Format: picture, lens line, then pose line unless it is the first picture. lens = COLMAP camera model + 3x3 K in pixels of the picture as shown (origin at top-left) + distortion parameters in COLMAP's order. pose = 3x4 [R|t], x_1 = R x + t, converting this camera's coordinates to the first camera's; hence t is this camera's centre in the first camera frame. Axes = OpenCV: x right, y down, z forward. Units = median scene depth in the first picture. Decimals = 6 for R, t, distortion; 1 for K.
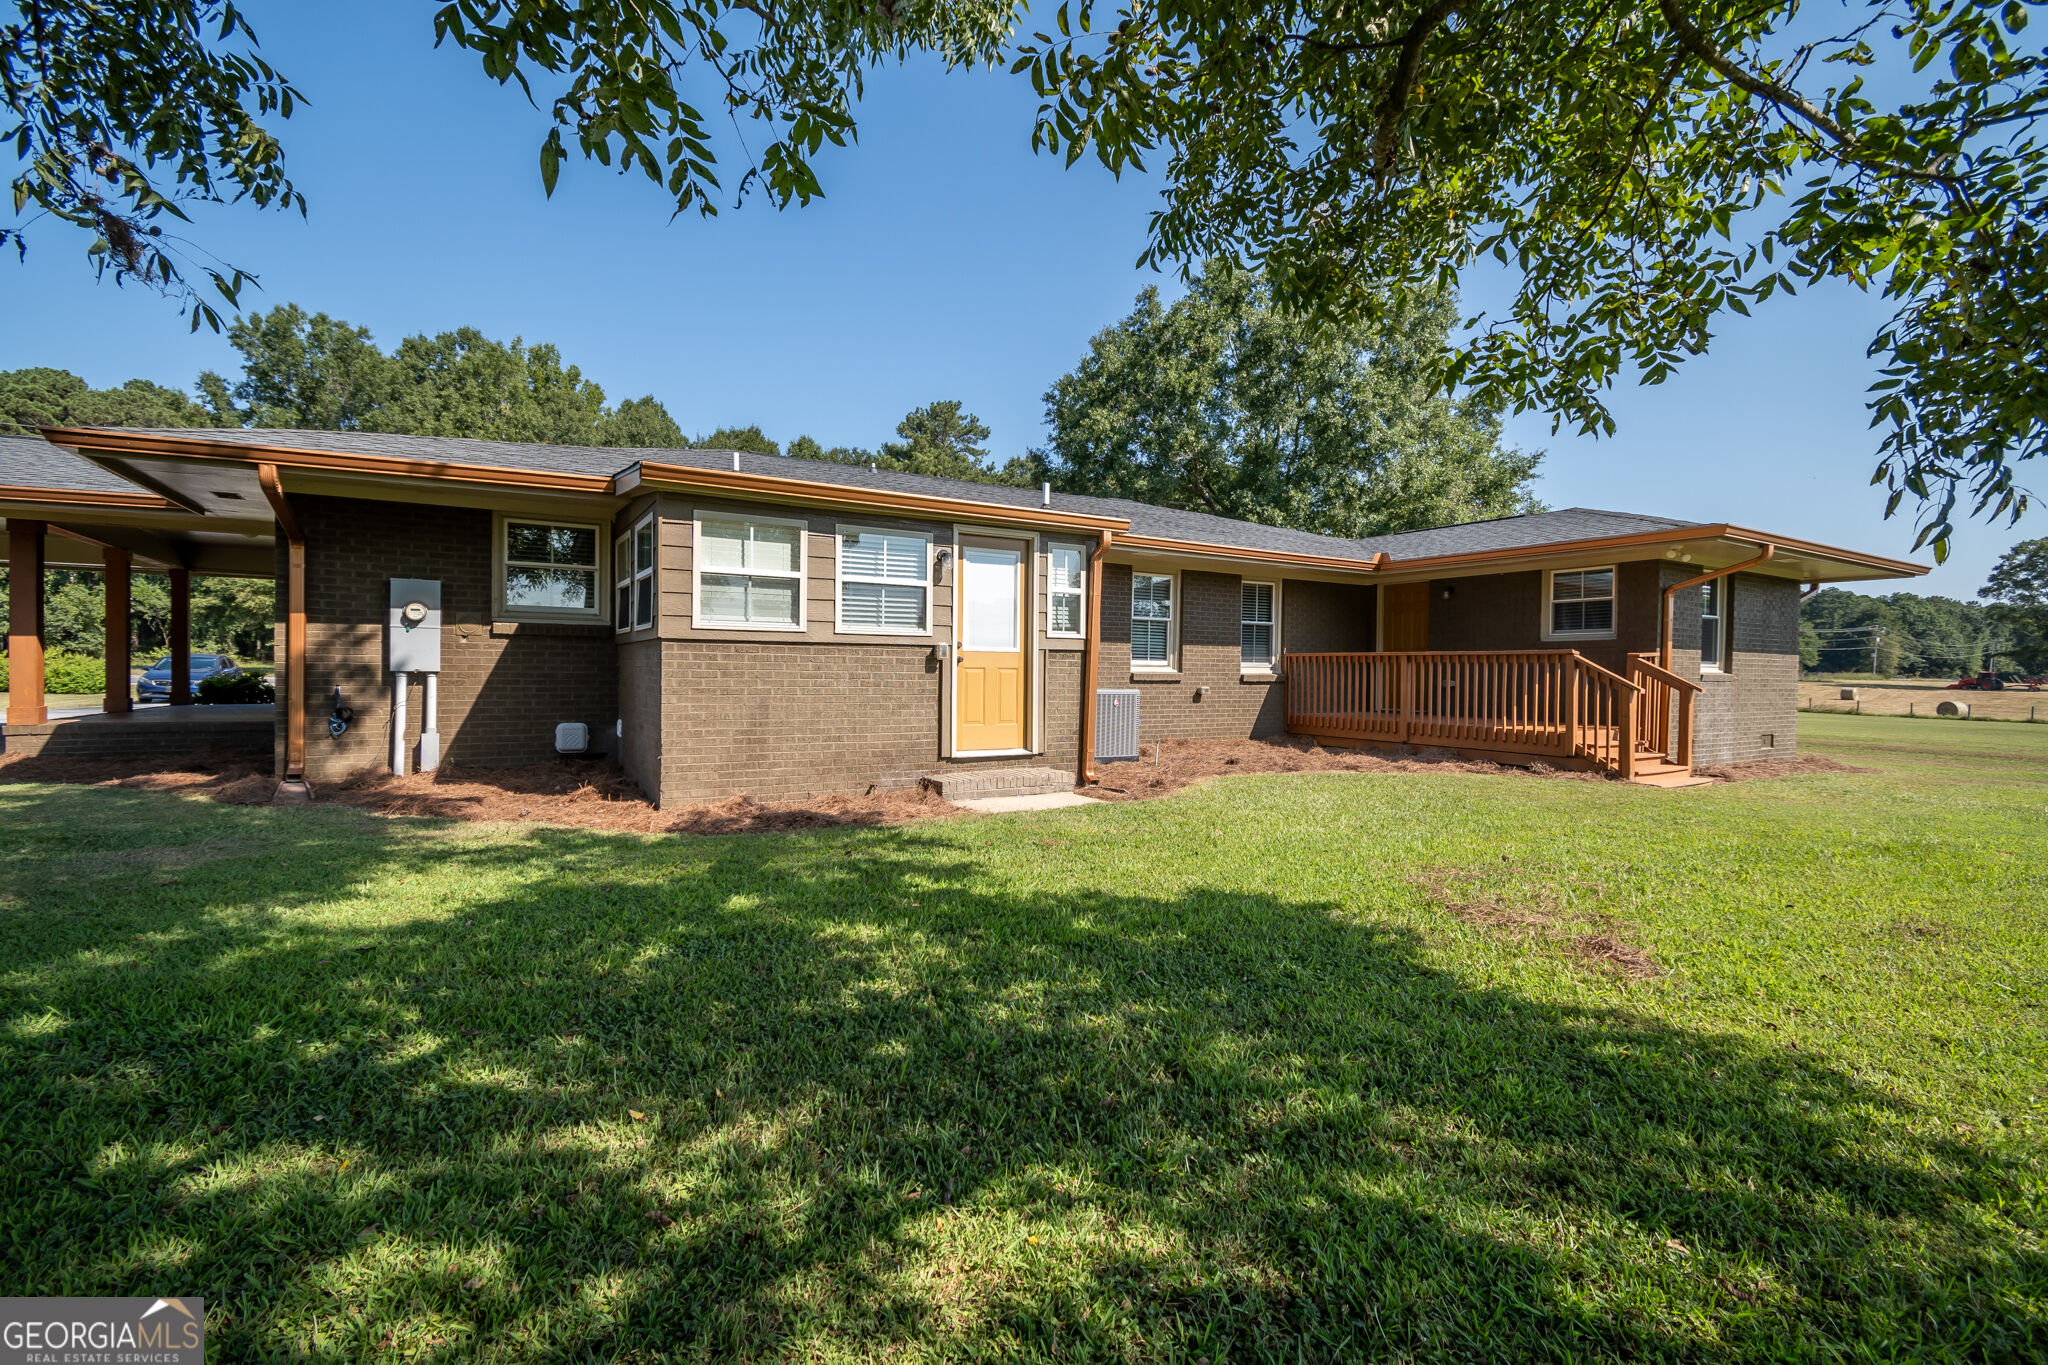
lens RADIAL K [[911.9, 0, 1023.0], [0, 911.9, 689.2], [0, 0, 1]] dist [0.018626, -0.008887]
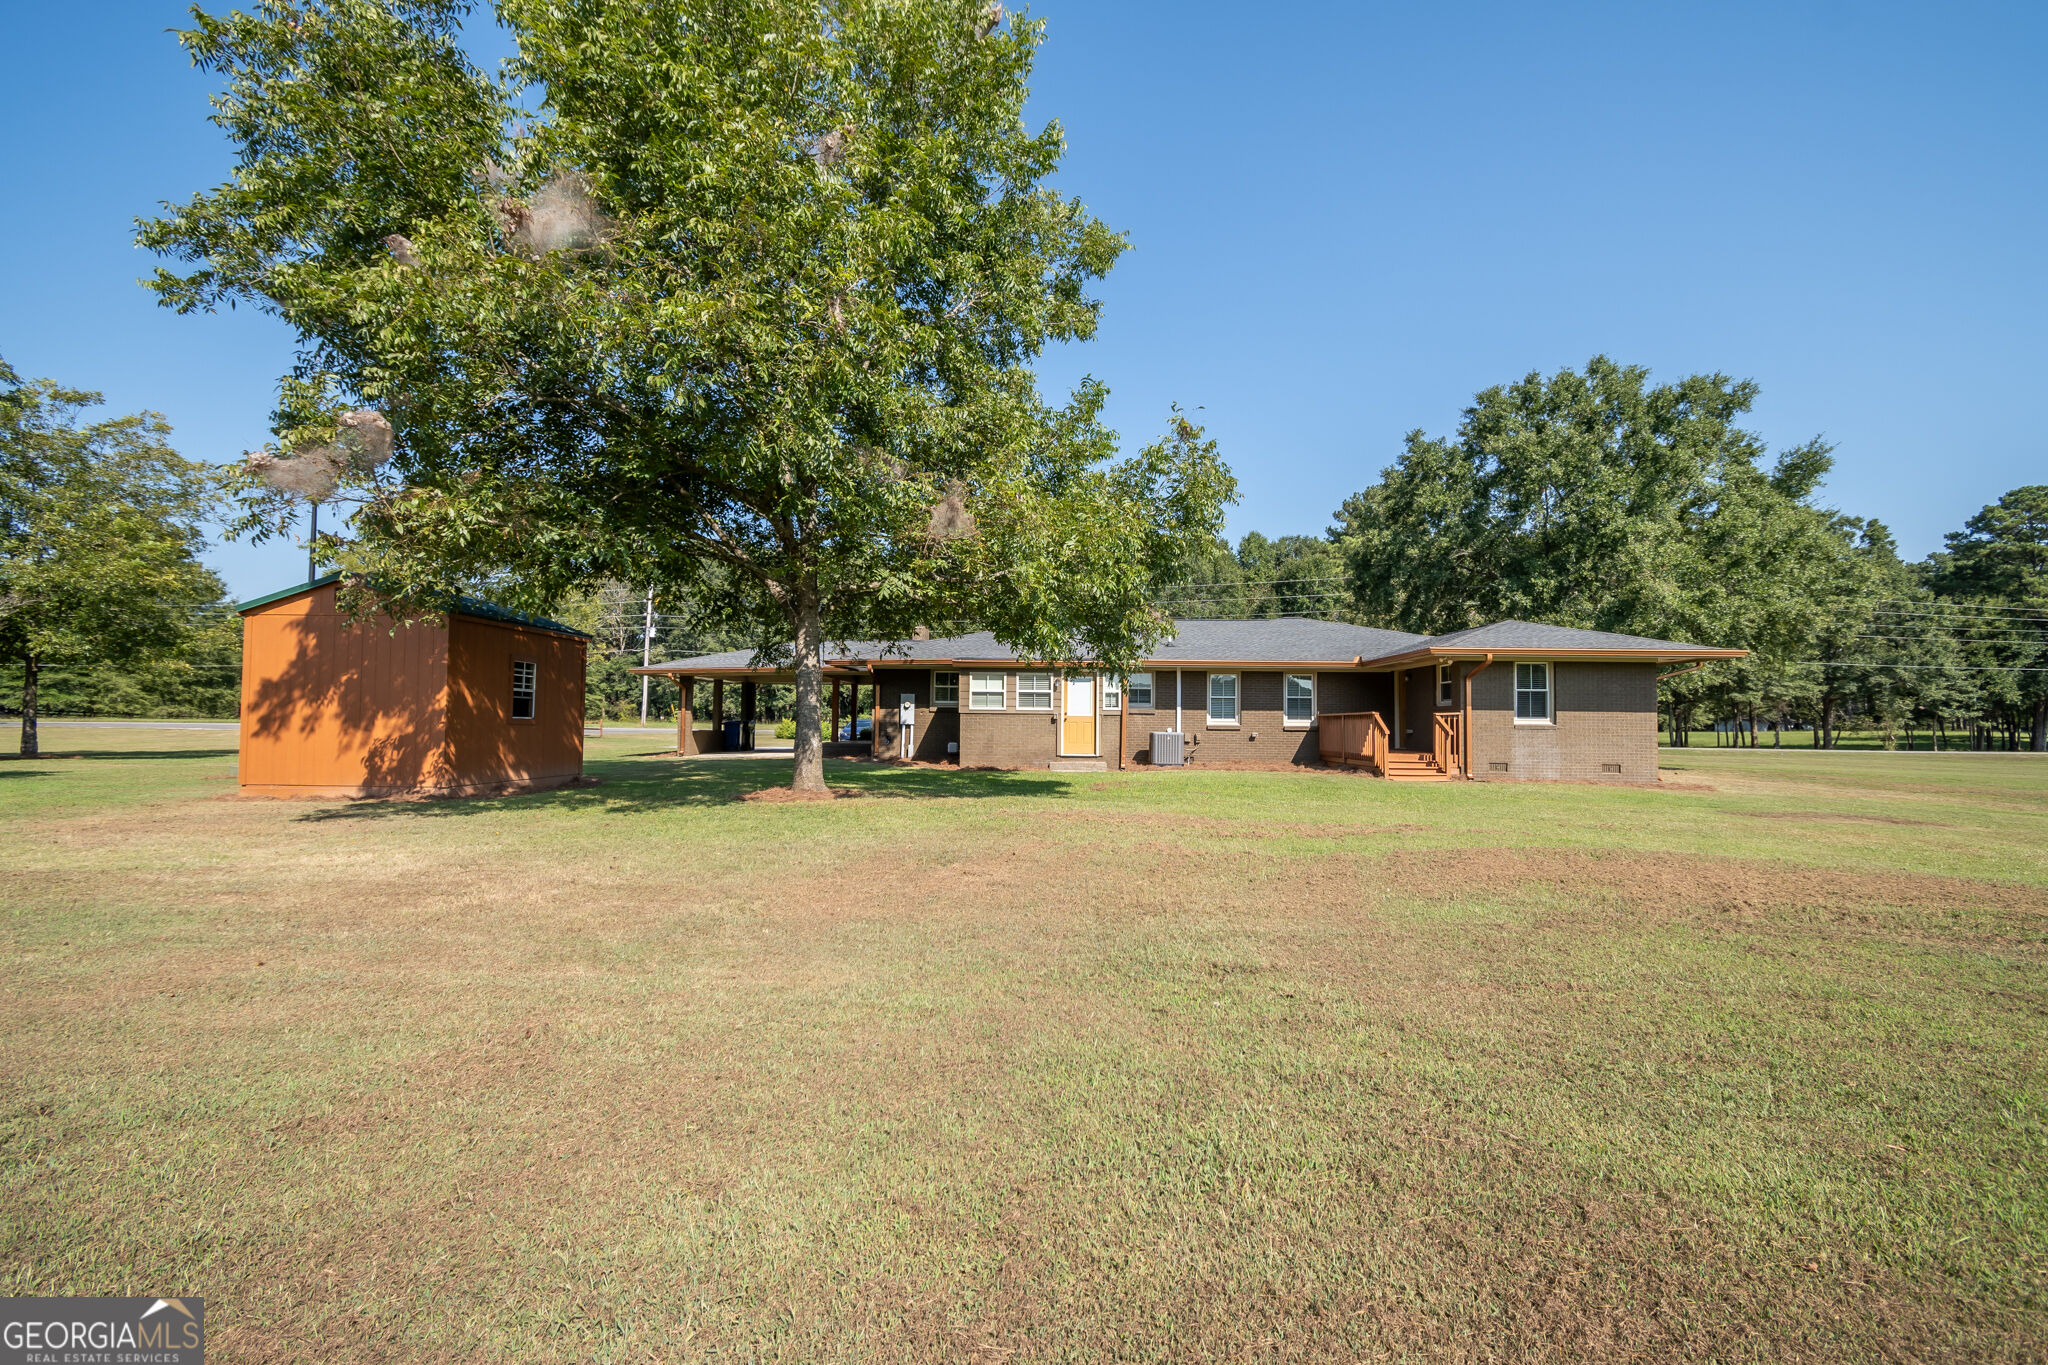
lens RADIAL K [[911.9, 0, 1023.0], [0, 911.9, 689.2], [0, 0, 1]] dist [0.018626, -0.008887]
pose [[0.842972, -0.024741, -0.537389, 1.232735], [-0.010530, 0.997992, -0.062463, 0.046885], [0.537855, 0.058313, 0.841018, -1.288009]]
